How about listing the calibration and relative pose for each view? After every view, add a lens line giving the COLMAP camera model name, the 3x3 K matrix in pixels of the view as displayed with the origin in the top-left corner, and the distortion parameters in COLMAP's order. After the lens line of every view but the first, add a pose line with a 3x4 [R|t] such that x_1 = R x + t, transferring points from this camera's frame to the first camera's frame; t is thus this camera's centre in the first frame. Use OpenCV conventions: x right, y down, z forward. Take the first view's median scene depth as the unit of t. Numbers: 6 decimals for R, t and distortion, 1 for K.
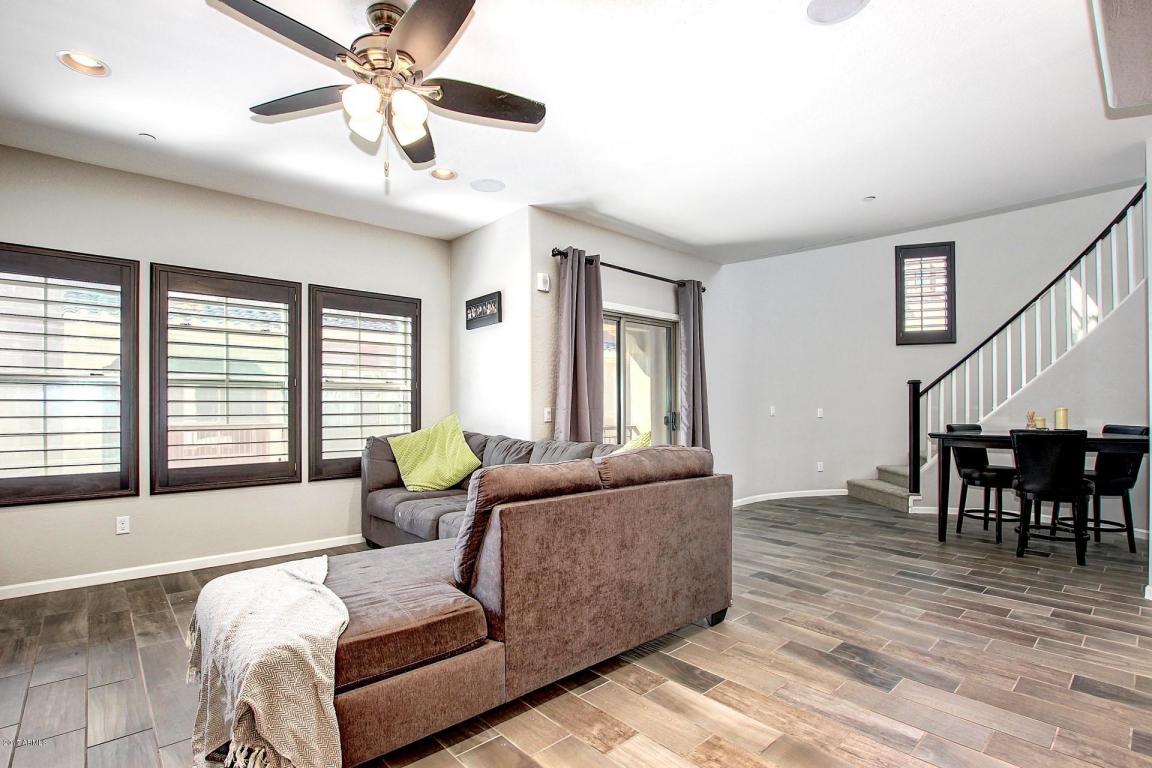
lens RADIAL K [[544.3, 0, 571.1], [0, 544.3, 403.0], [0, 0, 1]] dist [-0.025035, 0.000026]
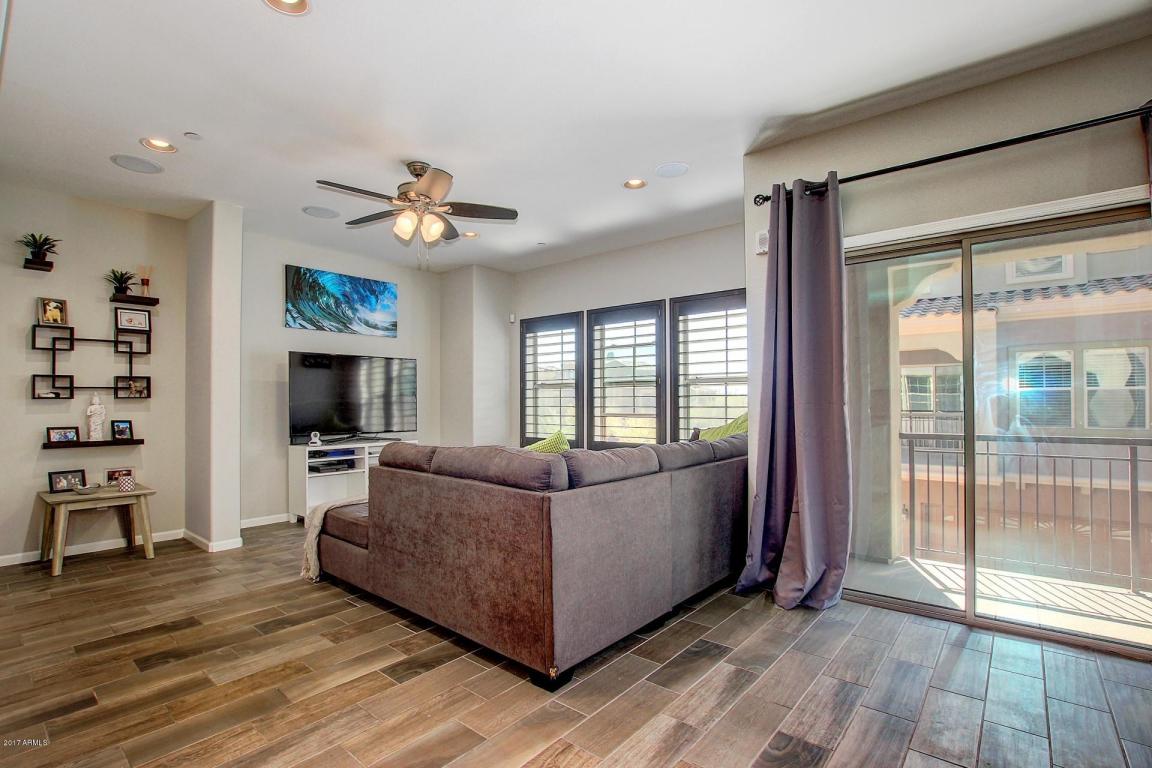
lens RADIAL K [[538.6, 0, 576.9], [0, 538.6, 395.6], [0, 0, 1]] dist [-0.030854, -0.000480]
pose [[0.139005, -0.006281, -0.990272, 0.728162], [0.009798, 0.999940, -0.004967, 0.000216], [0.990243, -0.009012, 0.139059, 0.673368]]
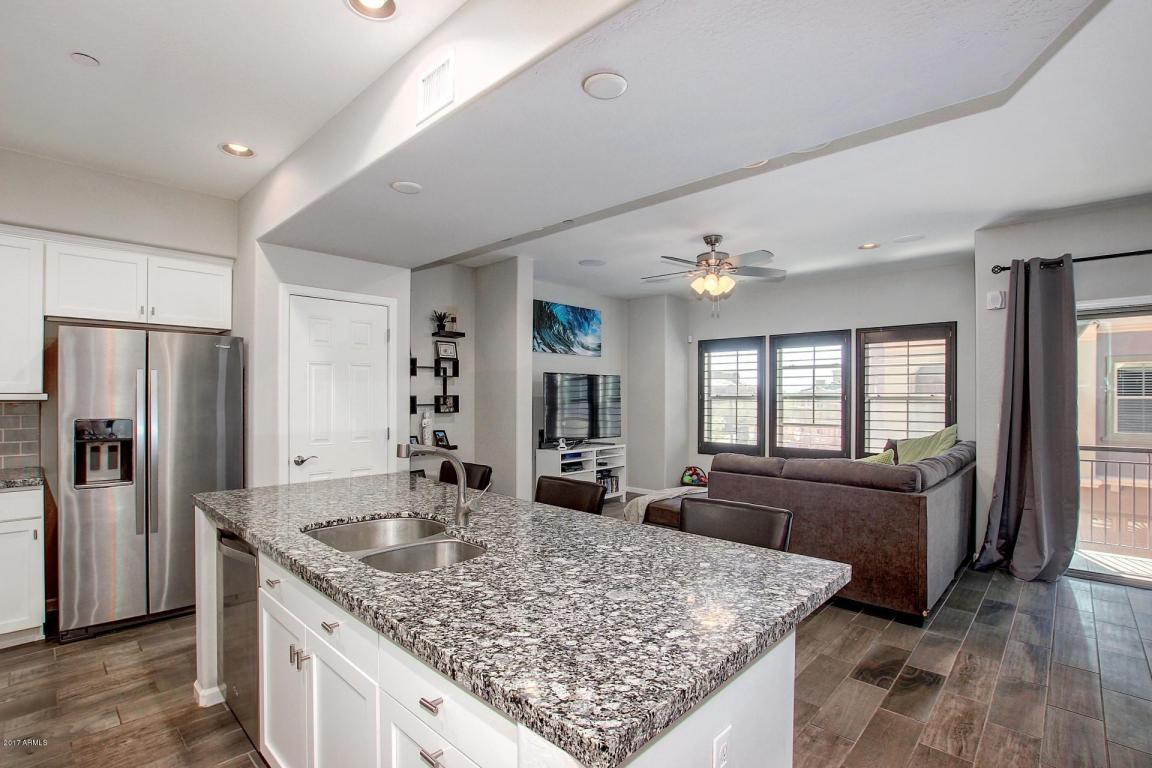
lens RADIAL K [[538.6, 0, 576.9], [0, 538.6, 395.6], [0, 0, 1]] dist [-0.030854, -0.000480]
pose [[0.080921, 0.004027, -0.996712, 0.932122], [0.003839, 0.999983, 0.004352, -0.055781], [0.996713, -0.004178, 0.080904, 0.157780]]
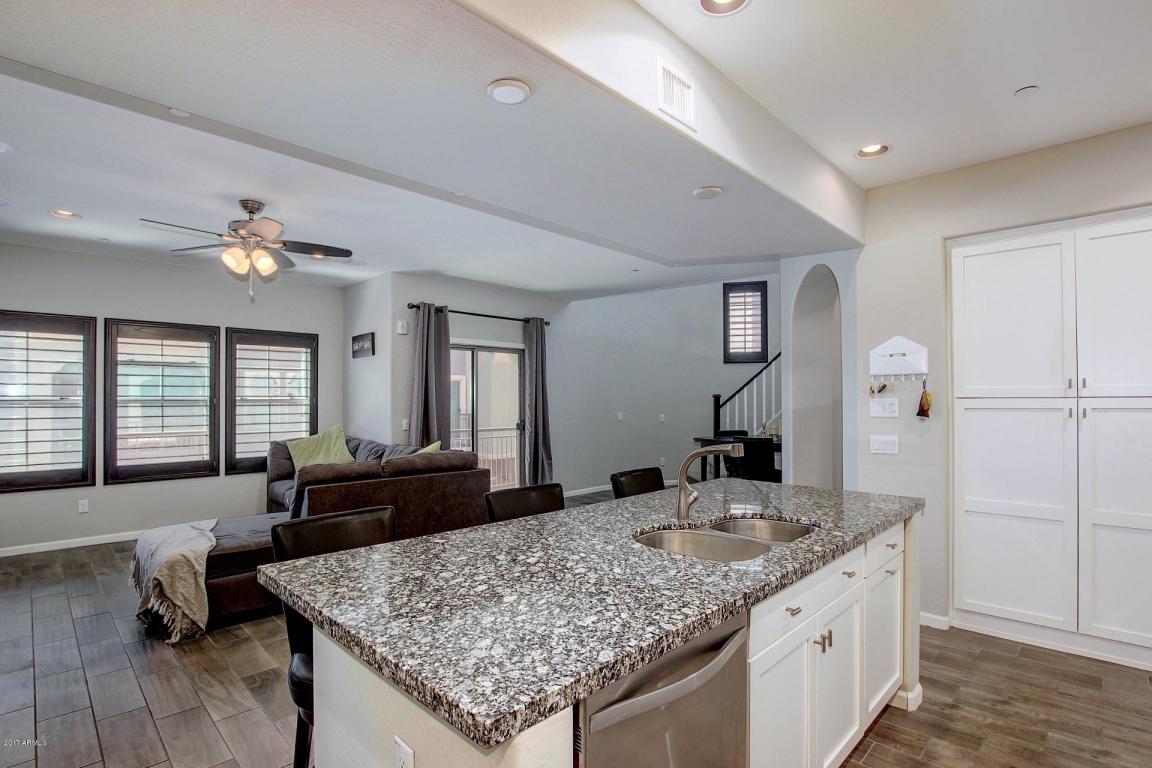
lens RADIAL K [[557.1, 0, 562.6], [0, 557.1, 392.8], [0, 0, 1]] dist [-0.021027, 0.000638]
pose [[0.999010, 0.002308, 0.044429, 0.310009], [-0.002125, 0.999989, -0.004170, -0.057816], [-0.044438, 0.004071, 0.999004, -0.434329]]
